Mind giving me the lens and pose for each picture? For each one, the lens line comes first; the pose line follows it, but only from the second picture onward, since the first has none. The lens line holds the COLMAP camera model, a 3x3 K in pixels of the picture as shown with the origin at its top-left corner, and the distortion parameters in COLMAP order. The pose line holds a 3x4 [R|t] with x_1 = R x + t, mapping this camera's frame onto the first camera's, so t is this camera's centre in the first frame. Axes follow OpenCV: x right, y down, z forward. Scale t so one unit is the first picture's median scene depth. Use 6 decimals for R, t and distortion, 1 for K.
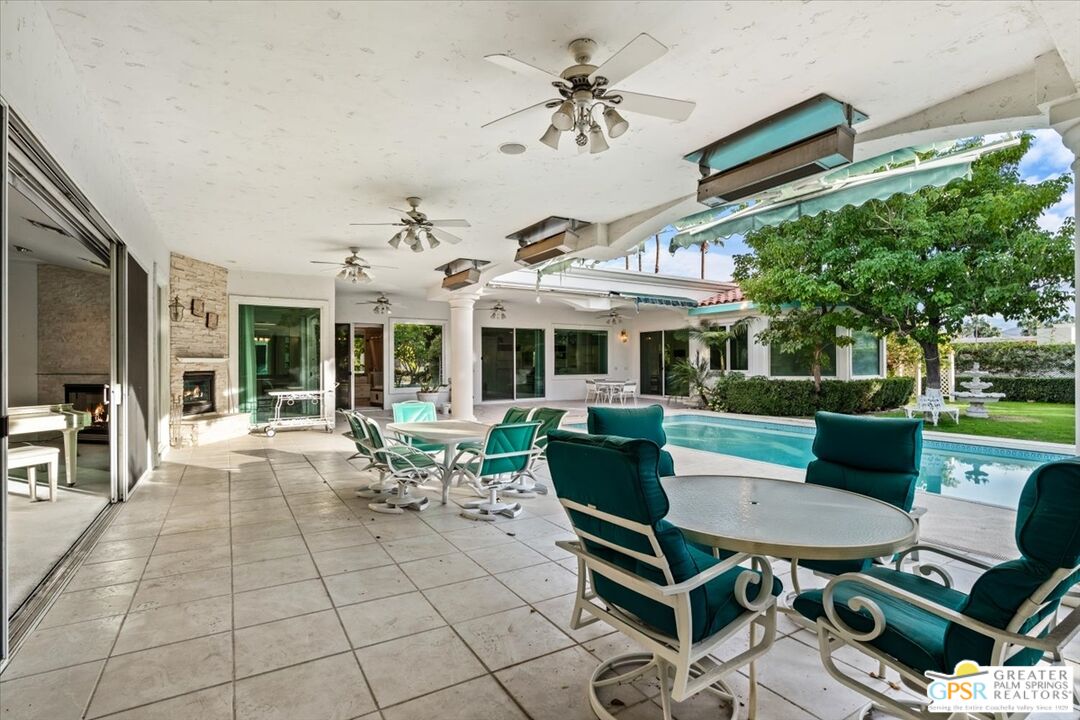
lens RADIAL K [[496.4, 0, 528.5], [0, 496.4, 361.0], [0, 0, 1]] dist [0.001604, 0.000635]
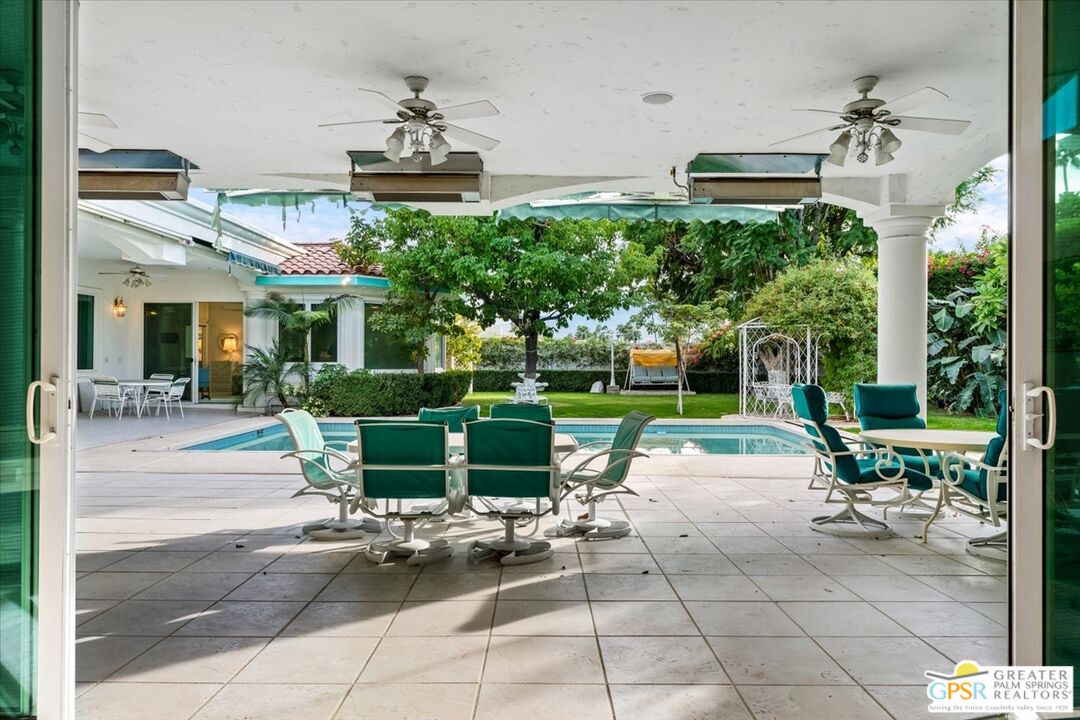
lens RADIAL K [[689.7, 0, 540.0], [0, 689.7, 360.0], [0, 0, 1]] dist [-0.003701, -0.000409]
pose [[0.527409, 0.004575, 0.849599, -0.335862], [-0.012269, 0.999922, 0.002232, 0.008914], [-0.849523, -0.011601, 0.527424, 0.154234]]
